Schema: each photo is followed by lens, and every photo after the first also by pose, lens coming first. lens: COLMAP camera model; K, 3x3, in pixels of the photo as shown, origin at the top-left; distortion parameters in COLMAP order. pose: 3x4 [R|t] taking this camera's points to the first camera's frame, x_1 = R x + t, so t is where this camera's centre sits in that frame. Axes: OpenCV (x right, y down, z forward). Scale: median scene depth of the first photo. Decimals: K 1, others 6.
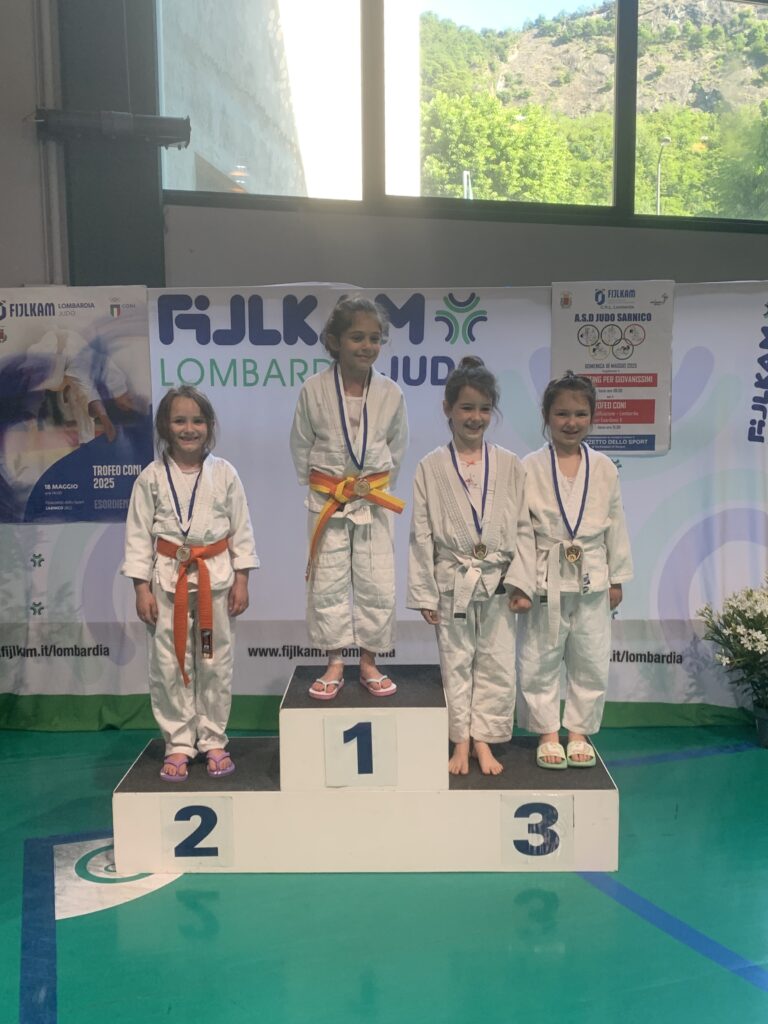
lens RADIAL K [[1046.9, 0, 389.4], [0, 1046.9, 511.8], [0, 0, 1]] dist [0.131692, -0.352481]
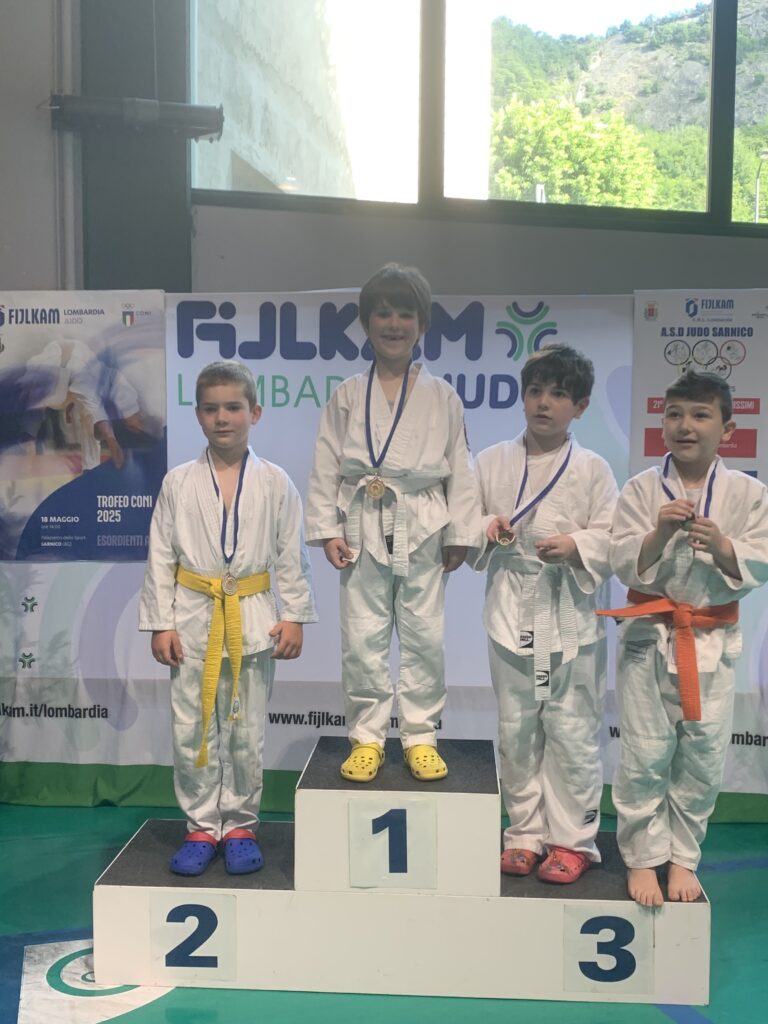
lens RADIAL K [[1169.1, 0, 394.6], [0, 1169.1, 504.6], [0, 0, 1]] dist [0.134586, -0.332448]
pose [[0.998661, 0.018471, -0.048327, 0.009685], [-0.020877, 0.998543, -0.049764, 0.006444], [0.047338, 0.050707, 0.997591, 0.049823]]
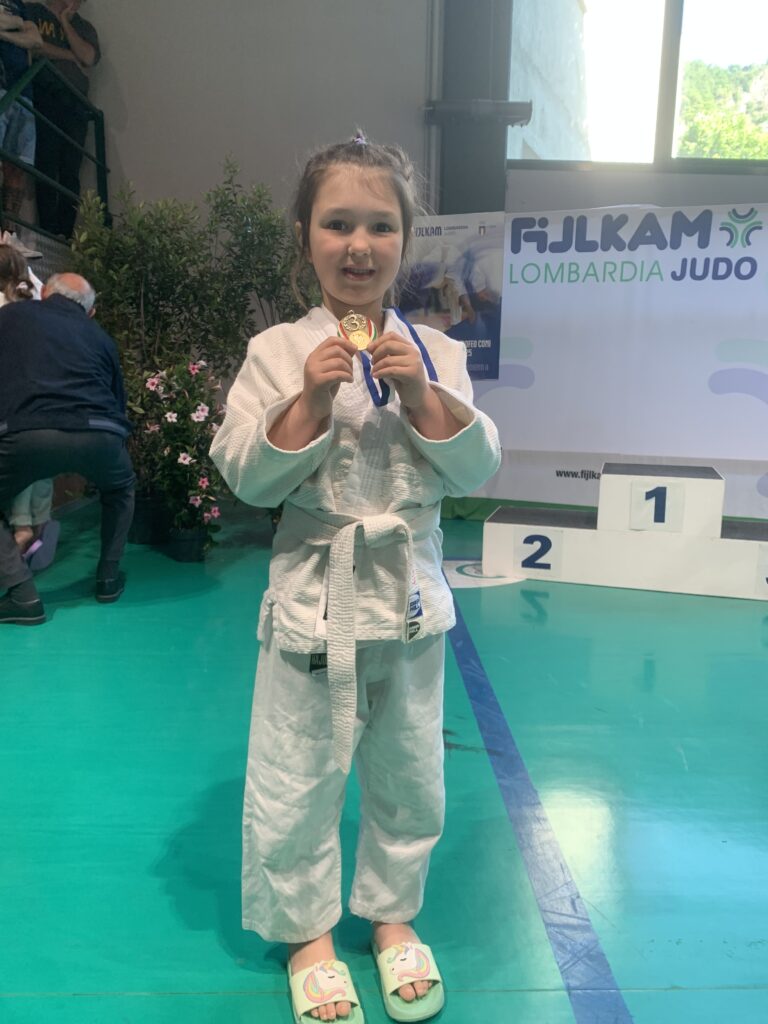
lens RADIAL K [[796.8, 0, 373.4], [0, 796.8, 527.1], [0, 0, 1]] dist [-0.002337, -0.010380]
pose [[0.955020, 0.077078, -0.286350, -0.057319], [-0.053279, 0.994515, 0.090005, 0.123646], [0.291717, -0.070701, 0.953888, -0.113864]]
